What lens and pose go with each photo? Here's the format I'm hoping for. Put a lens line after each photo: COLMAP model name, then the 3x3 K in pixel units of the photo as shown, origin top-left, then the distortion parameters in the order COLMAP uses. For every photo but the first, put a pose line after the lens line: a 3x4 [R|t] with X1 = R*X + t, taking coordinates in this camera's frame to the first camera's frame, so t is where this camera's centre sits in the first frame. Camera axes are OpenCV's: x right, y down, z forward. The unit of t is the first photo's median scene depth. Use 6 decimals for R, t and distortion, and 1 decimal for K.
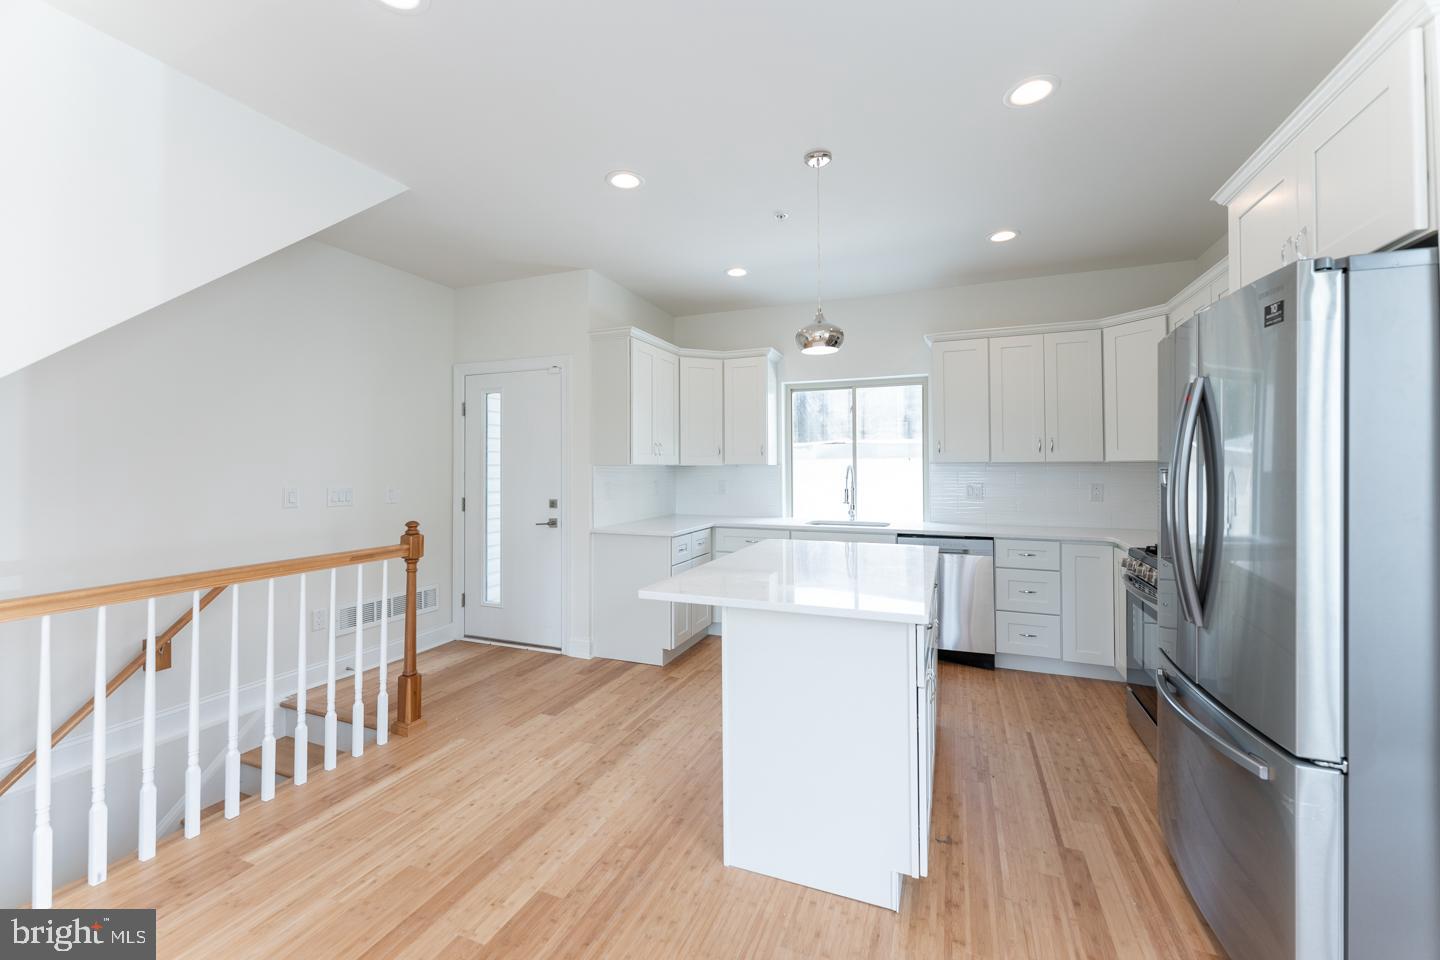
lens RADIAL K [[582.5, 0, 717.7], [0, 582.5, 458.3], [0, 0, 1]] dist [0.002139, -0.000883]
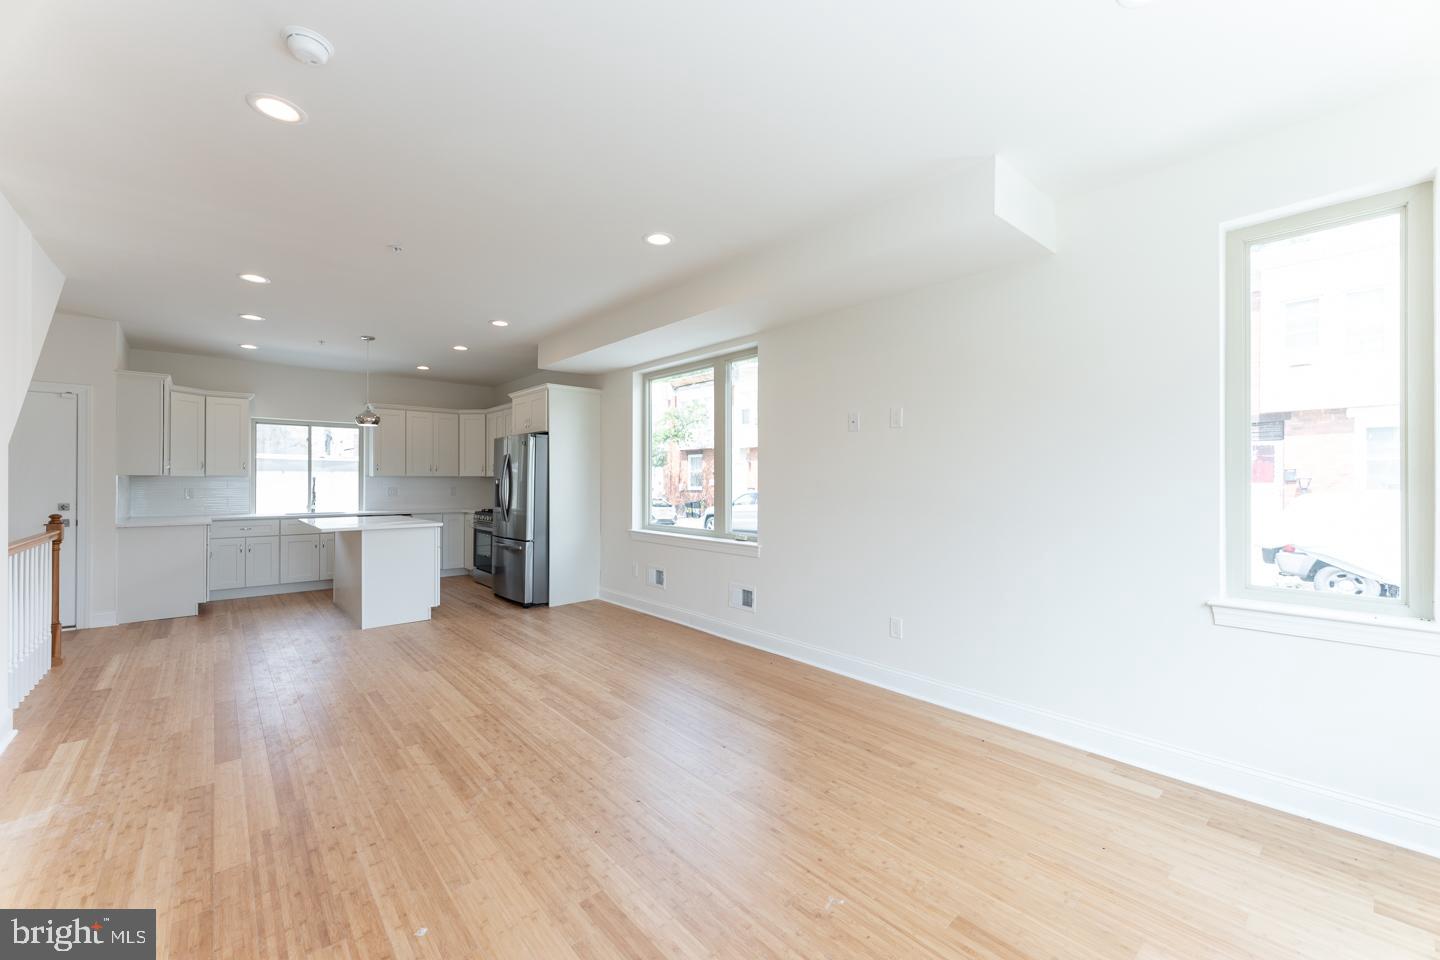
lens RADIAL K [[582.5, 0, 707.8], [0, 582.5, 477.7], [0, 0, 1]] dist [0.002139, -0.000883]
pose [[0.461232, 0.007862, 0.887245, -0.810821], [-0.016643, 0.999861, -0.000208, -0.003836], [-0.887123, -0.014671, 0.461299, -0.796735]]
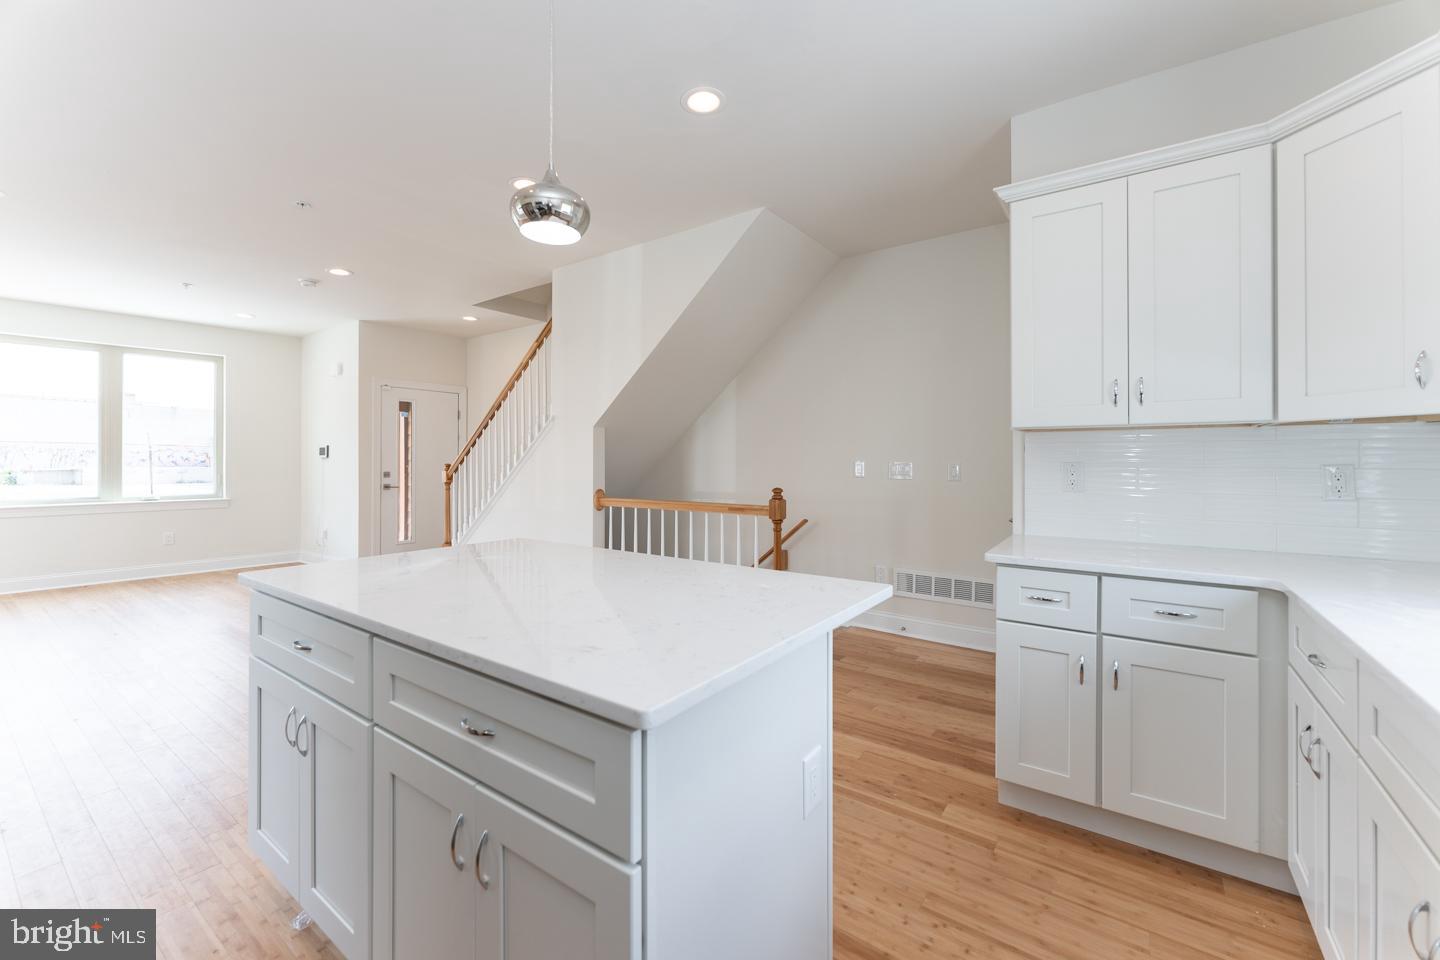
lens RADIAL K [[582.5, 0, 725.0], [0, 582.5, 469.5], [0, 0, 1]] dist [0.002139, -0.000883]
pose [[-0.228332, 0.010349, -0.973528, 0.493232], [0.010274, 0.999913, 0.008220, 0.047382], [0.973529, -0.008125, -0.228418, 0.906511]]
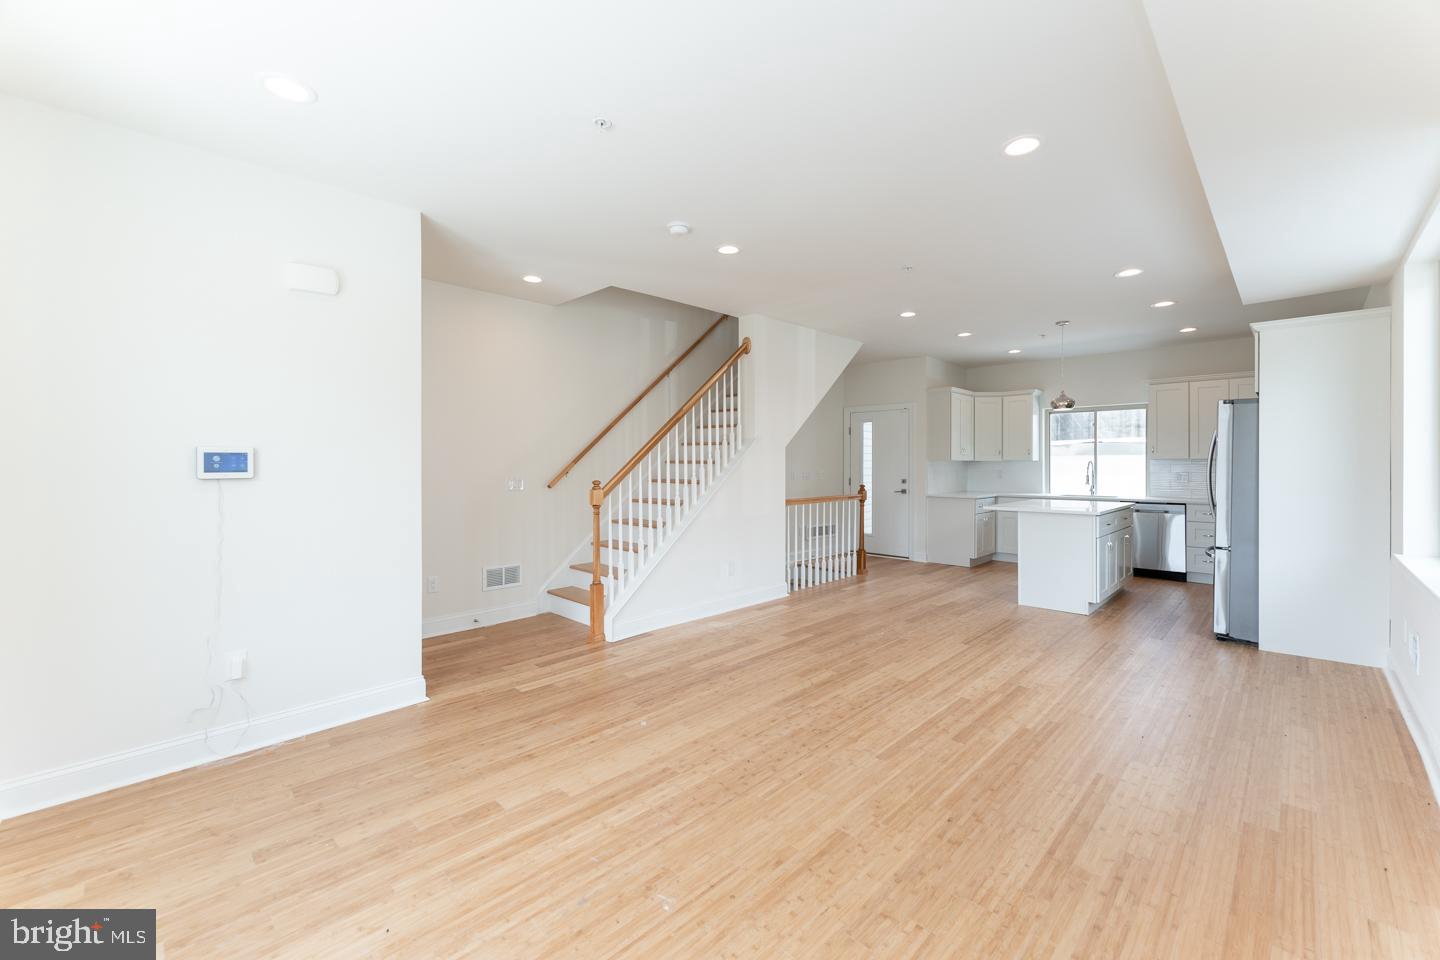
lens RADIAL K [[582.5, 0, 711.4], [0, 582.5, 465.8], [0, 0, 1]] dist [0.002139, -0.000883]
pose [[0.918613, 0.004047, -0.395138, -0.120597], [0.004433, 0.999779, 0.020546, -0.014460], [0.395134, -0.020626, 0.918392, -1.078537]]
